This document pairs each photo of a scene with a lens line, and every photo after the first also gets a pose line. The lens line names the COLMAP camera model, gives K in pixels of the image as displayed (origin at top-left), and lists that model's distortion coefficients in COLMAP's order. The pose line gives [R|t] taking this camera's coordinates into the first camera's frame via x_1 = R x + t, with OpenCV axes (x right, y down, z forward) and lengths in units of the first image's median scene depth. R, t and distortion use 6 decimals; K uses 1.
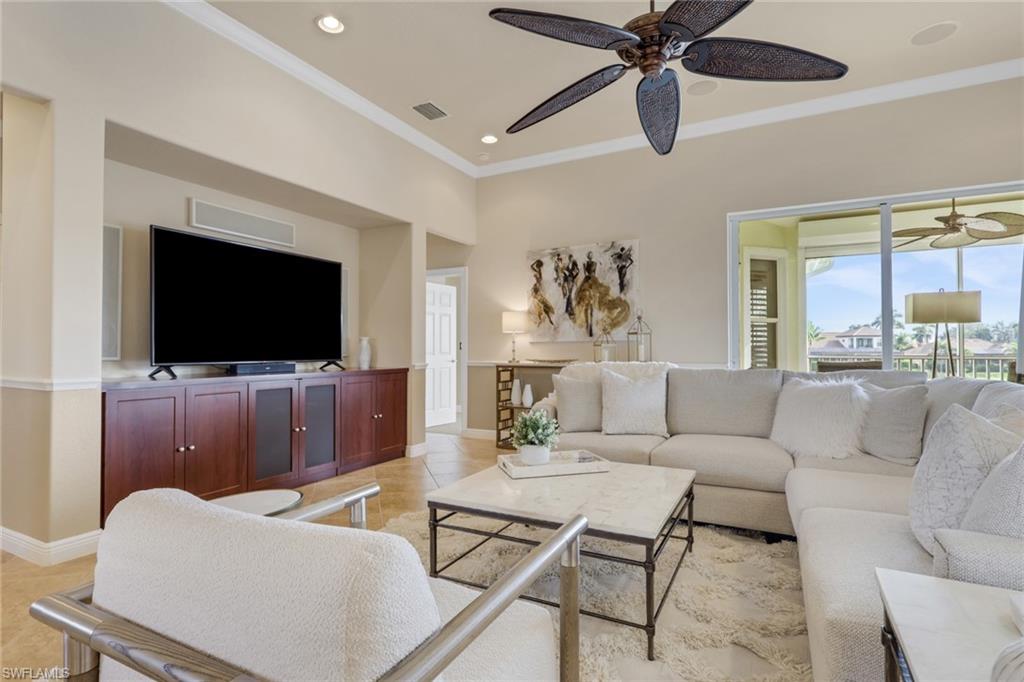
lens RADIAL K [[505.9, 0, 491.5], [0, 505.9, 338.8], [0, 0, 1]] dist [-0.000232, -0.000140]
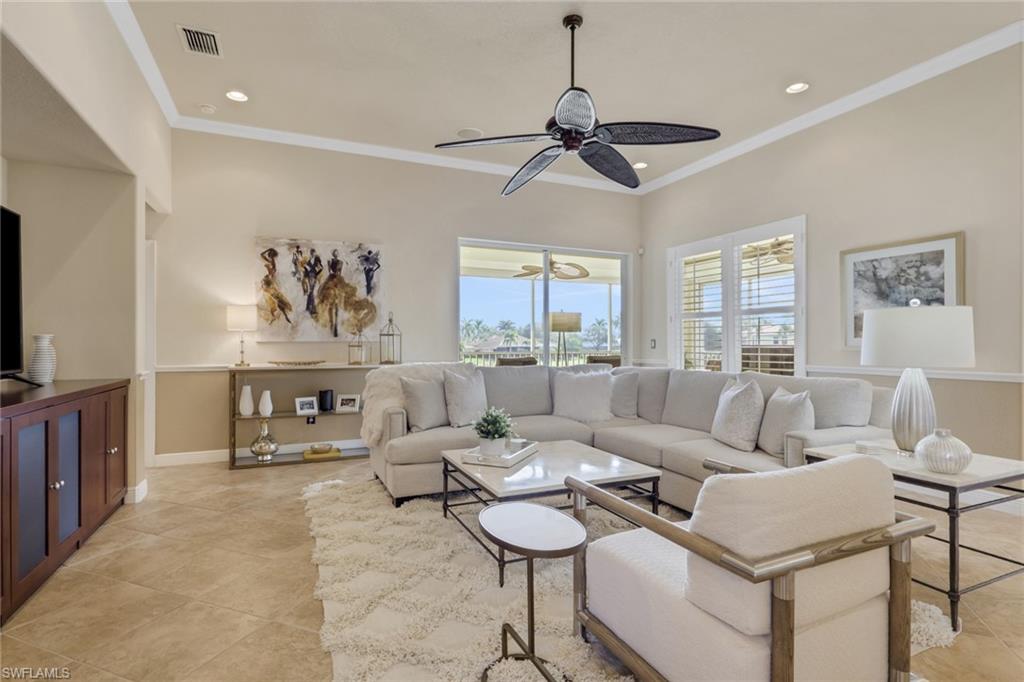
lens RADIAL K [[516.9, 0, 519.2], [0, 516.9, 341.6], [0, 0, 1]] dist [-0.000042, 0.000115]
pose [[0.604047, 0.003574, 0.796941, -0.382391], [-0.017710, 0.999803, 0.008940, -0.010223], [-0.796752, -0.019514, 0.603992, 0.115095]]
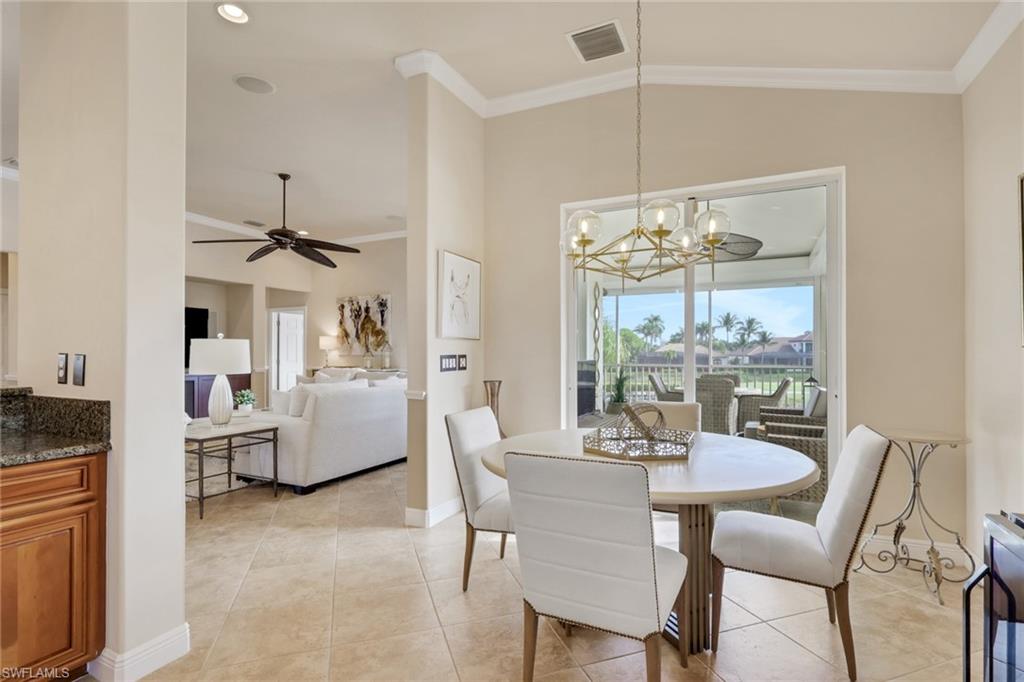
lens RADIAL K [[504.0, 0, 509.7], [0, 504.0, 351.5], [0, 0, 1]] dist [-0.031710, 0.000032]
pose [[0.999153, 0.000387, 0.041149, 0.589832], [-0.001148, 0.999828, 0.018489, -0.037361], [-0.041135, -0.018520, 0.998982, -0.654350]]
